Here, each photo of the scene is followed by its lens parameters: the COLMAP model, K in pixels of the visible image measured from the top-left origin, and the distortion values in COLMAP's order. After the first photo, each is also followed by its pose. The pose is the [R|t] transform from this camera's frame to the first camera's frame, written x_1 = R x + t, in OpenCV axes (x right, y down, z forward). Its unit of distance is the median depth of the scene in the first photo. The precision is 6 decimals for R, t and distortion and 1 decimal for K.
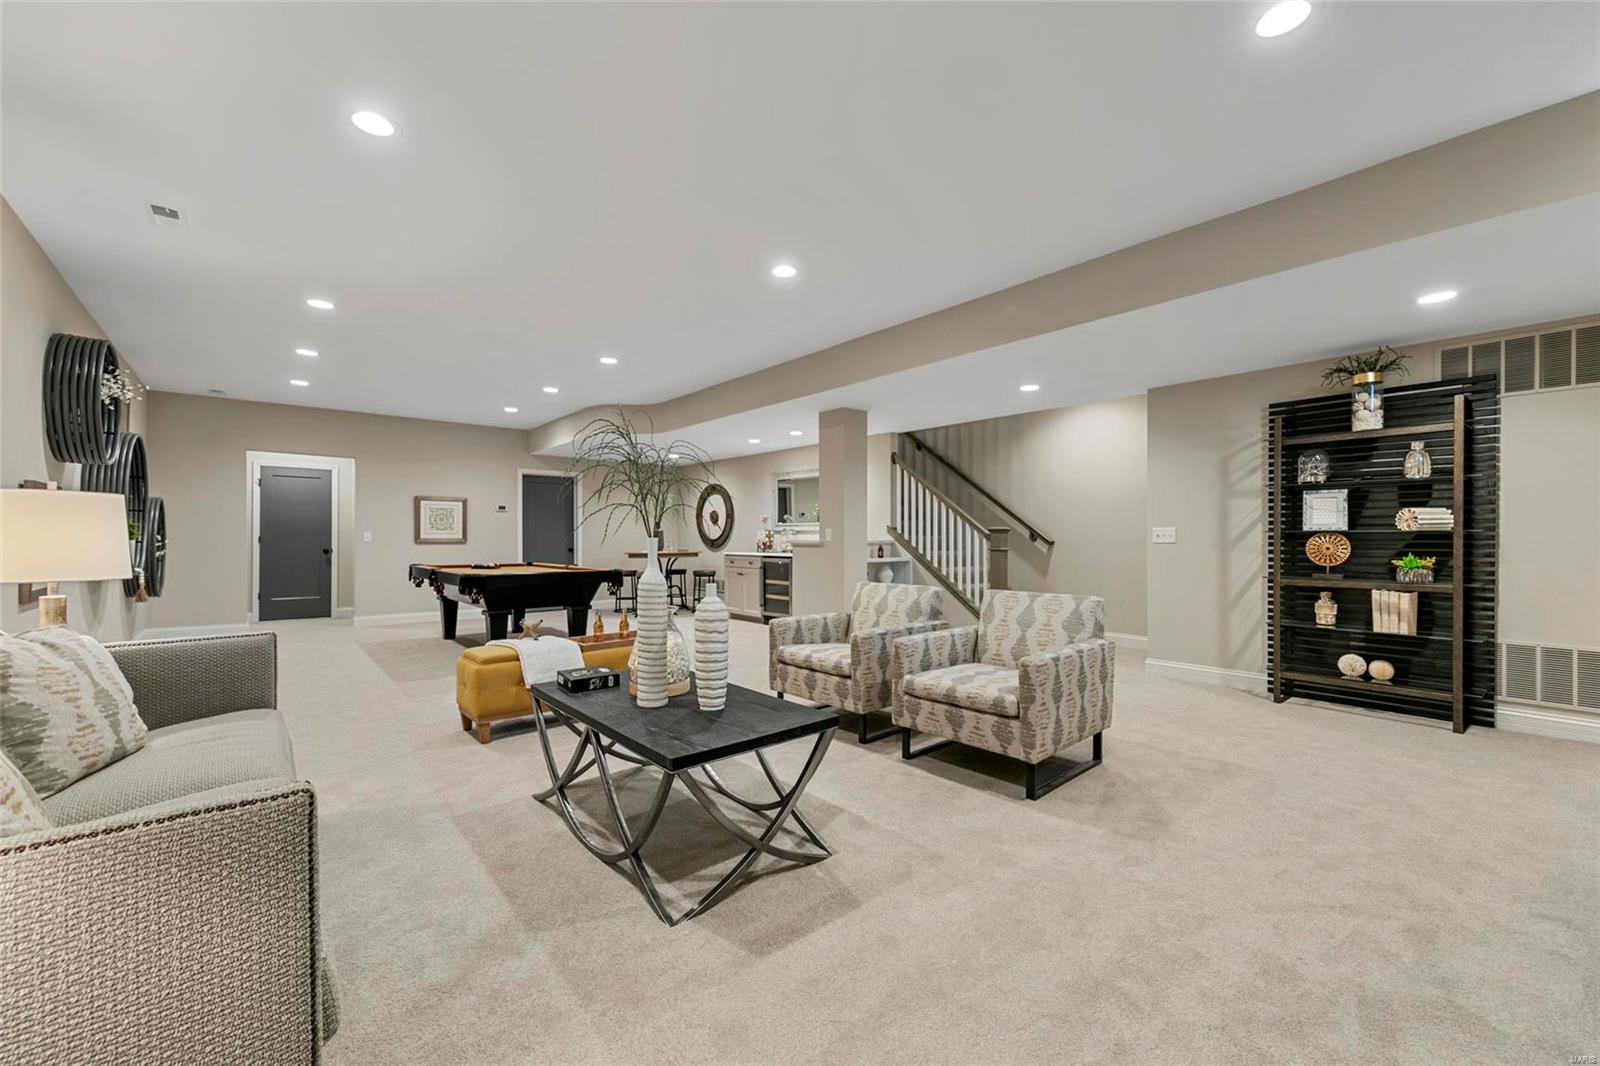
lens RADIAL K [[630.4, 0, 796.4], [0, 630.4, 542.5], [0, 0, 1]] dist [0.008621, 0.000071]
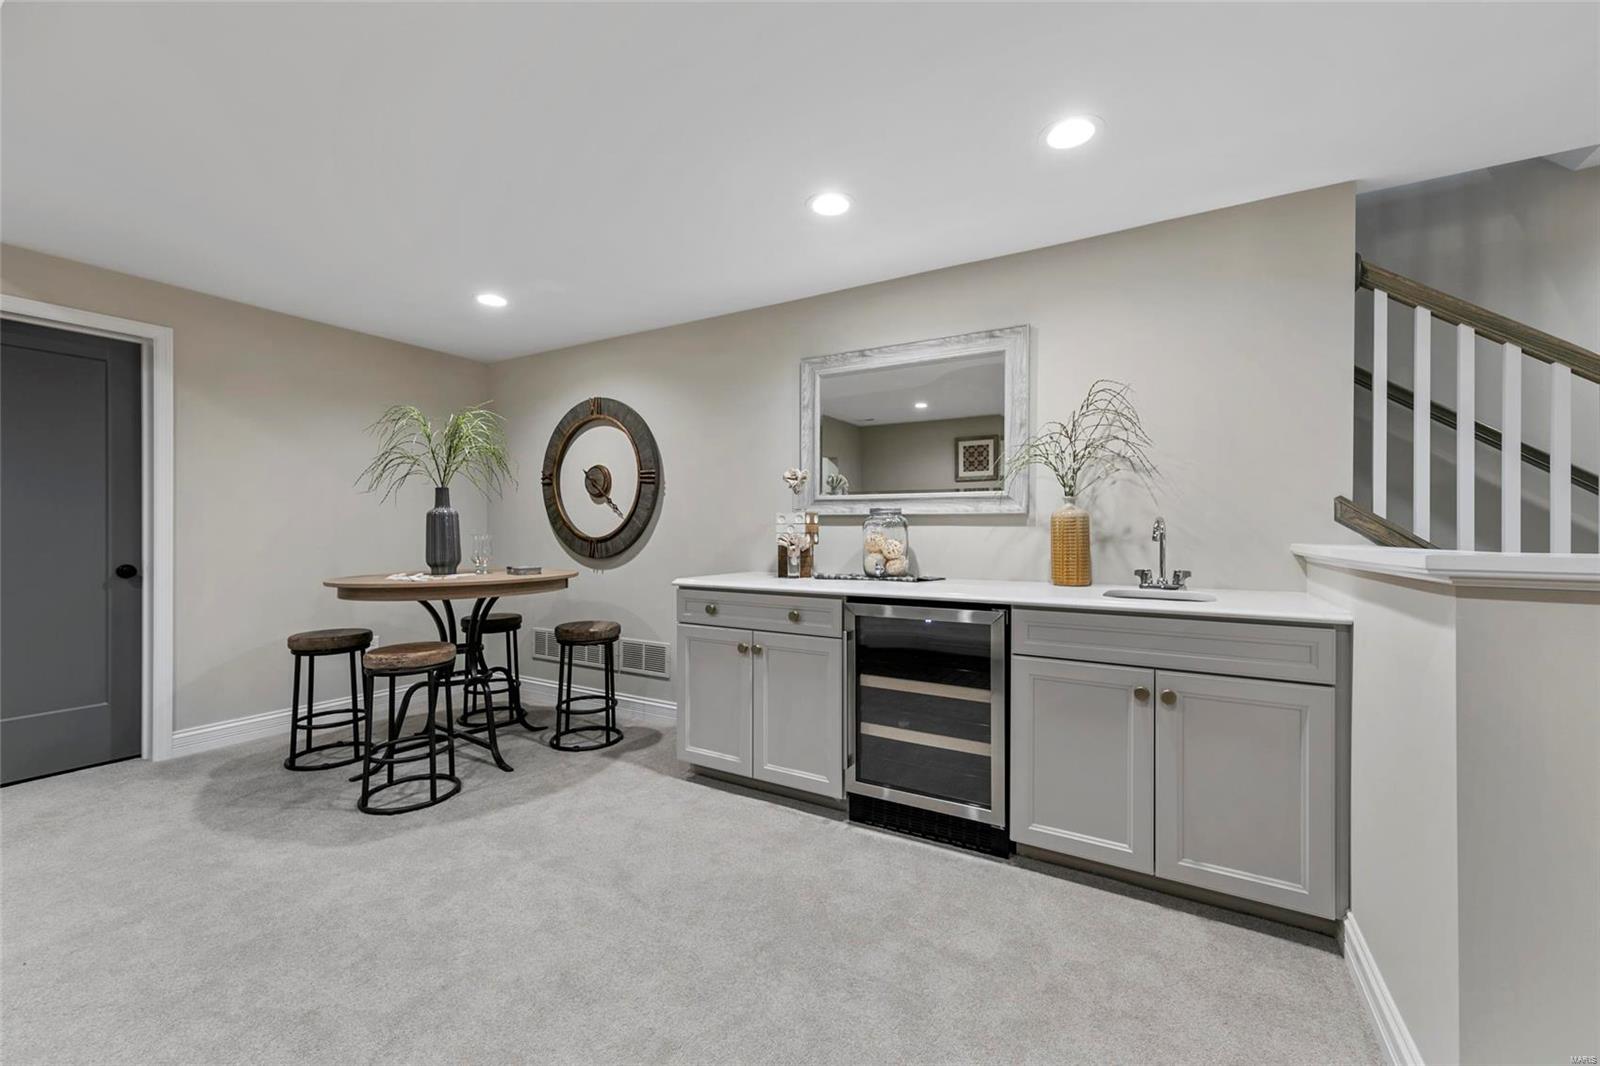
lens RADIAL K [[630.4, 0, 800.6], [0, 630.4, 537.6], [0, 0, 1]] dist [0.008621, 0.000071]
pose [[0.945722, 0.000301, 0.324978, -0.160510], [-0.000194, 1.000000, -0.000360, -0.005855], [-0.324978, 0.000277, 0.945722, 0.670956]]
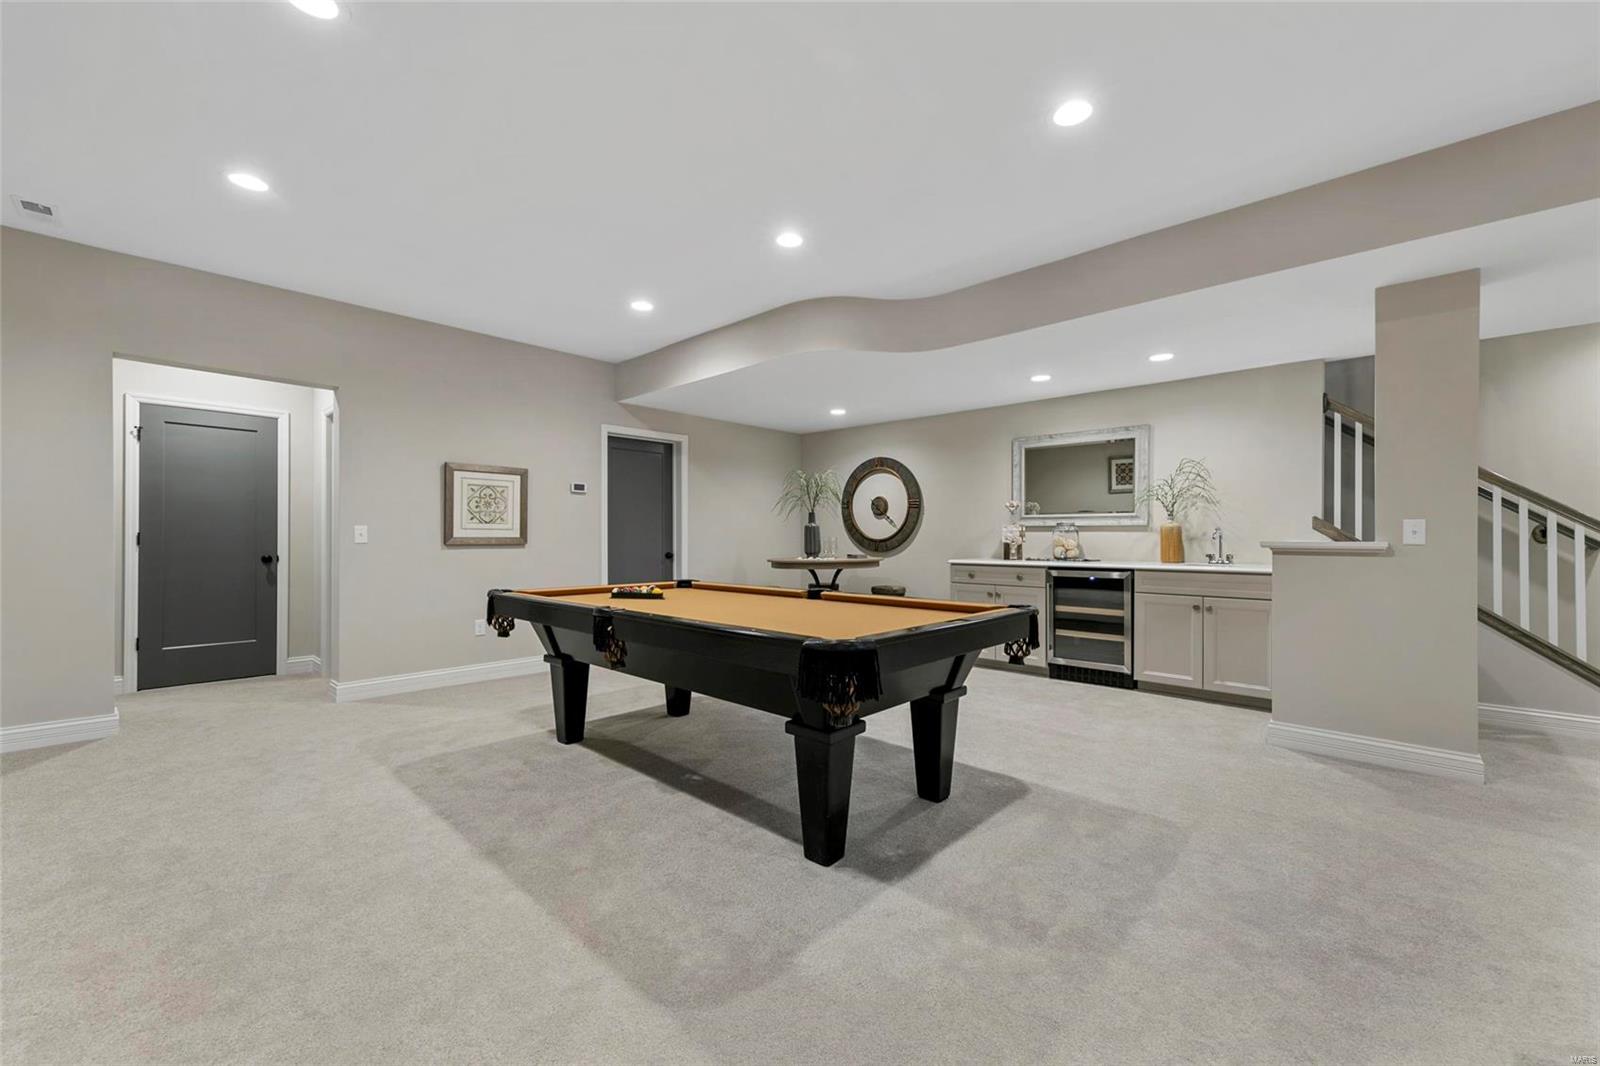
lens RADIAL K [[630.4, 0, 799.1], [0, 630.4, 540.8], [0, 0, 1]] dist [0.008621, 0.000071]
pose [[0.993540, 0.000745, 0.113484, -0.339113], [-0.000483, 0.999997, -0.002333, -0.001933], [-0.113485, 0.002263, 0.993537, 0.387028]]
